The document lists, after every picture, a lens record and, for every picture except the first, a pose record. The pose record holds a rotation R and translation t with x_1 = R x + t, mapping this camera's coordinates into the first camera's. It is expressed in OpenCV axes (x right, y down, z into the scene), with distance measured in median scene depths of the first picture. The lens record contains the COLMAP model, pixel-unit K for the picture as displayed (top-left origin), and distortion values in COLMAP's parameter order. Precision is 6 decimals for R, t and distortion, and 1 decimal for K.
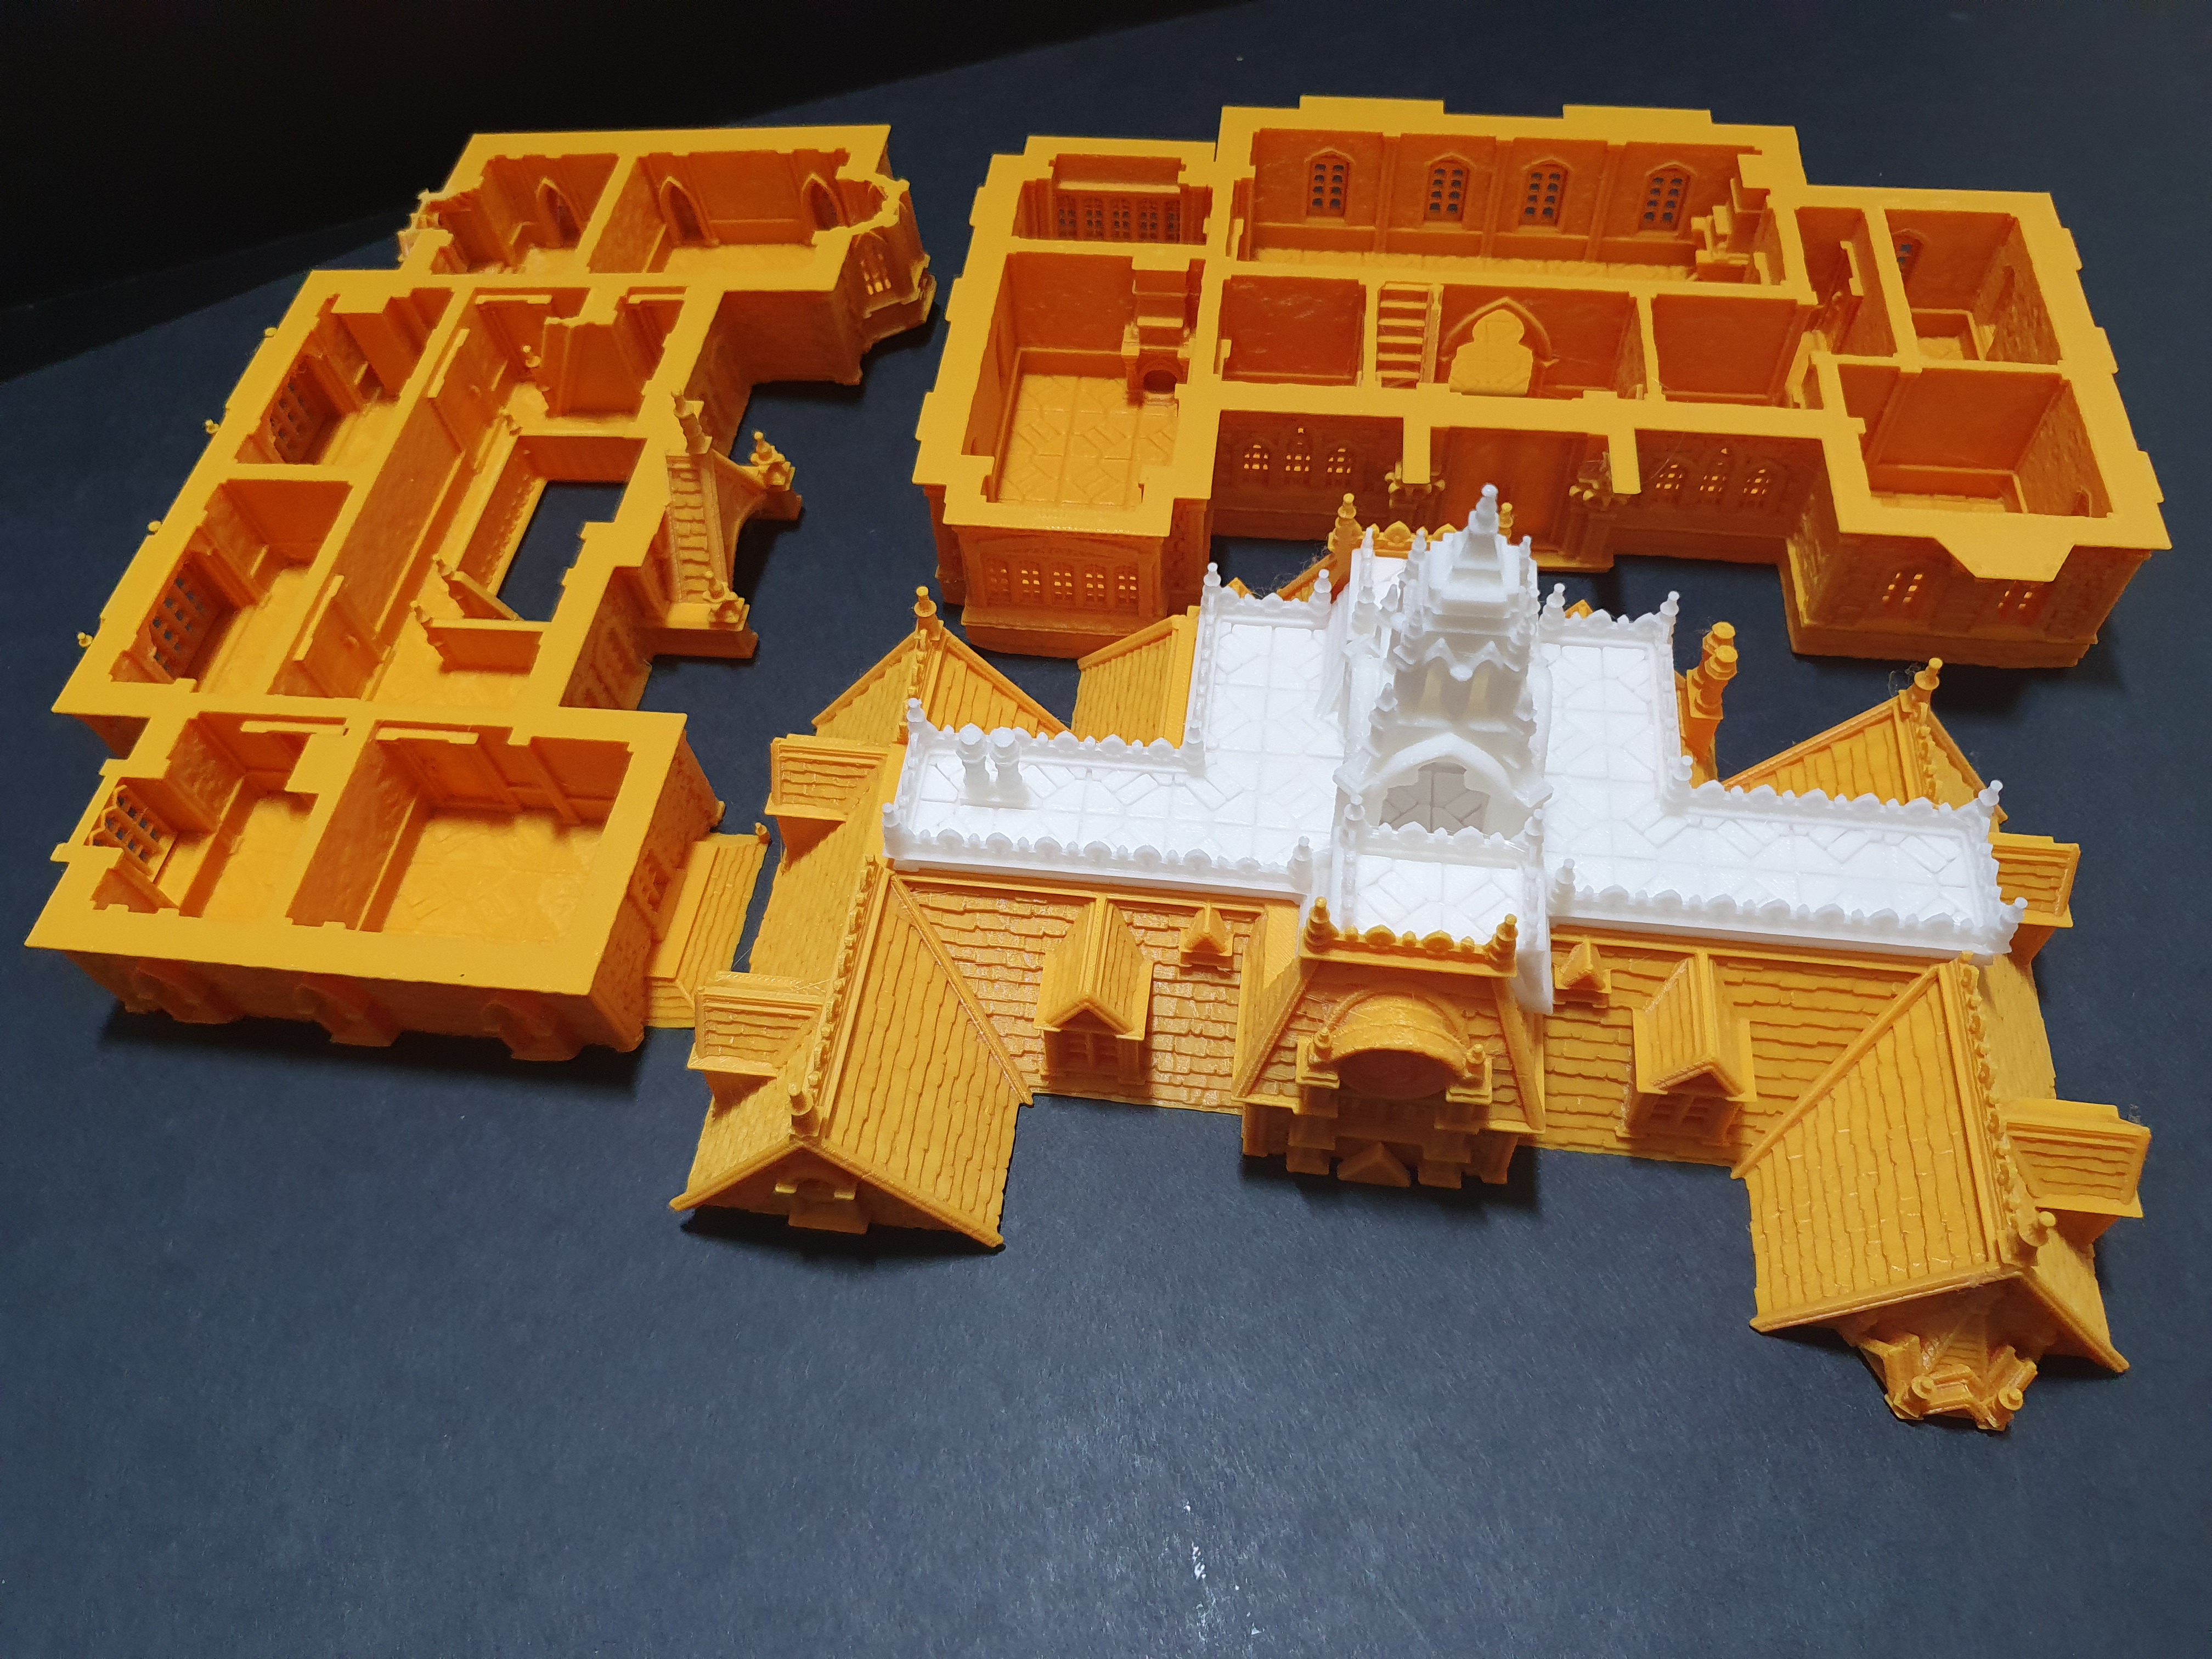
lens RADIAL K [[1700.0, 0, 1108.1], [0, 1700.0, 834.8], [0, 0, 1]] dist [-0.067165, 0.040128]
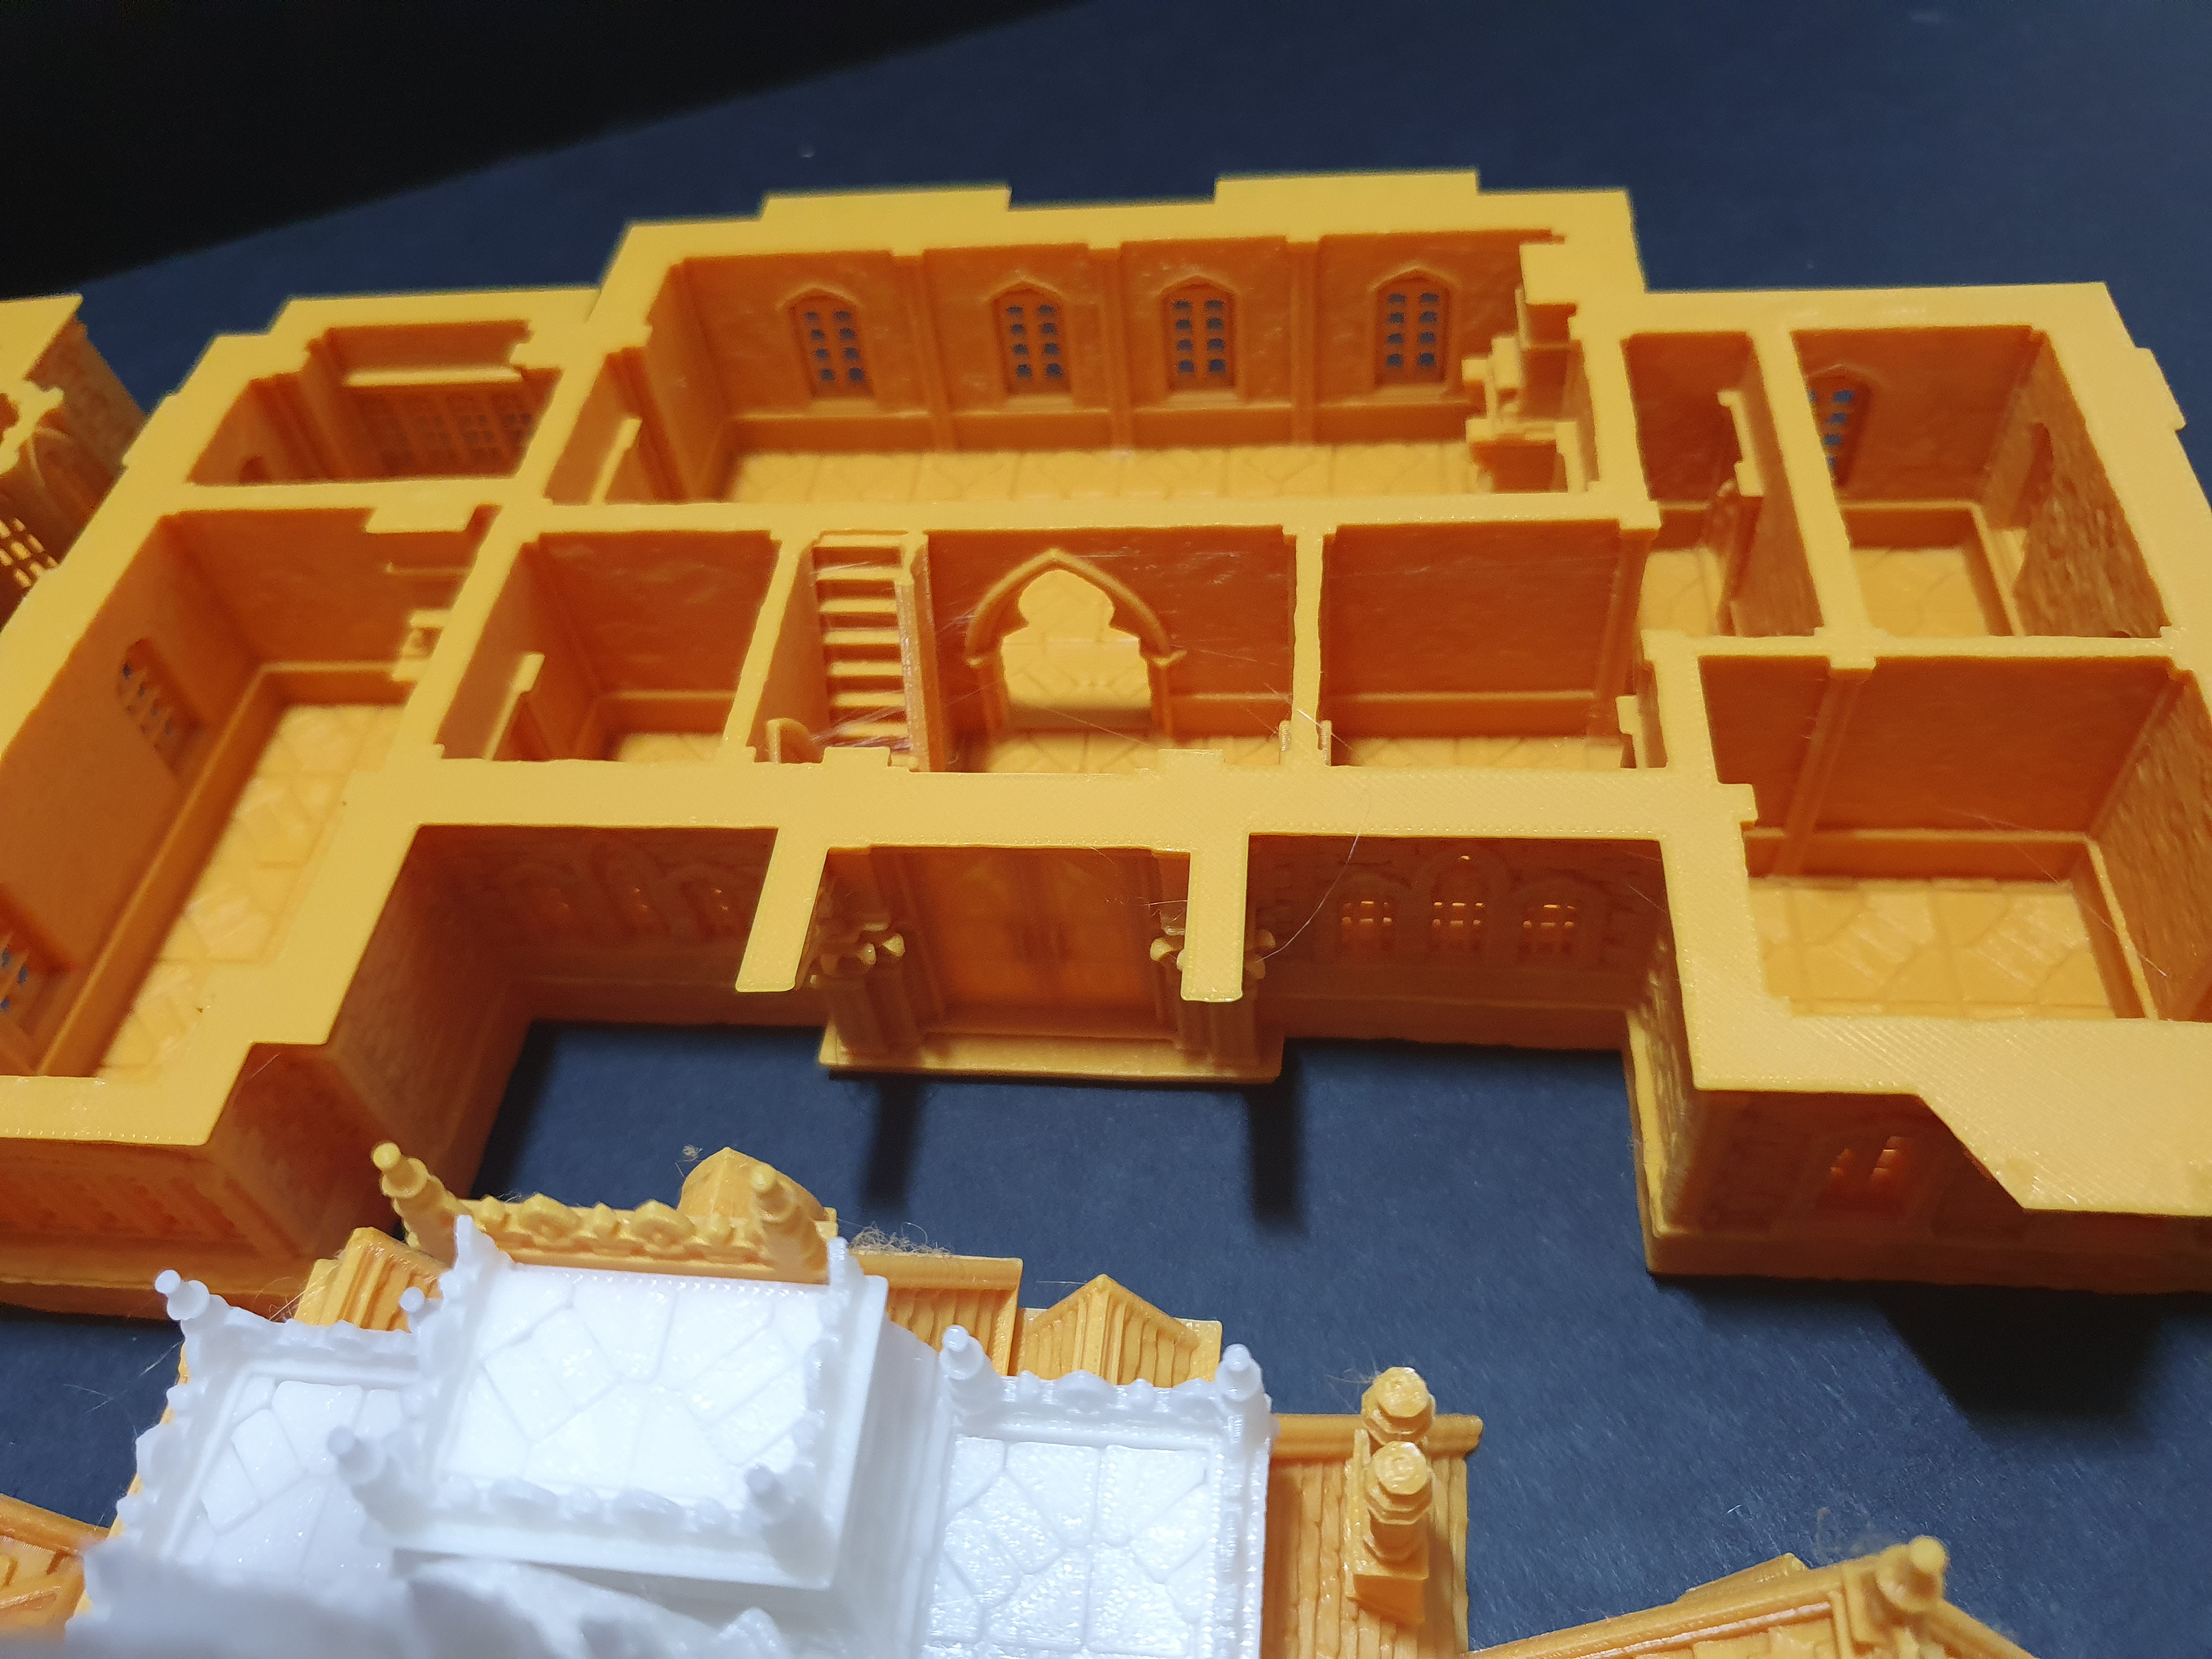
lens RADIAL K [[1799.1, 0, 1109.4], [0, 1799.1, 818.0], [0, 0, 1]] dist [-0.043681, -0.018479]
pose [[0.998426, -0.053950, -0.015301, 0.261858], [0.052263, 0.994115, -0.094887, -0.187667], [0.020330, 0.093938, 0.995370, 0.472054]]
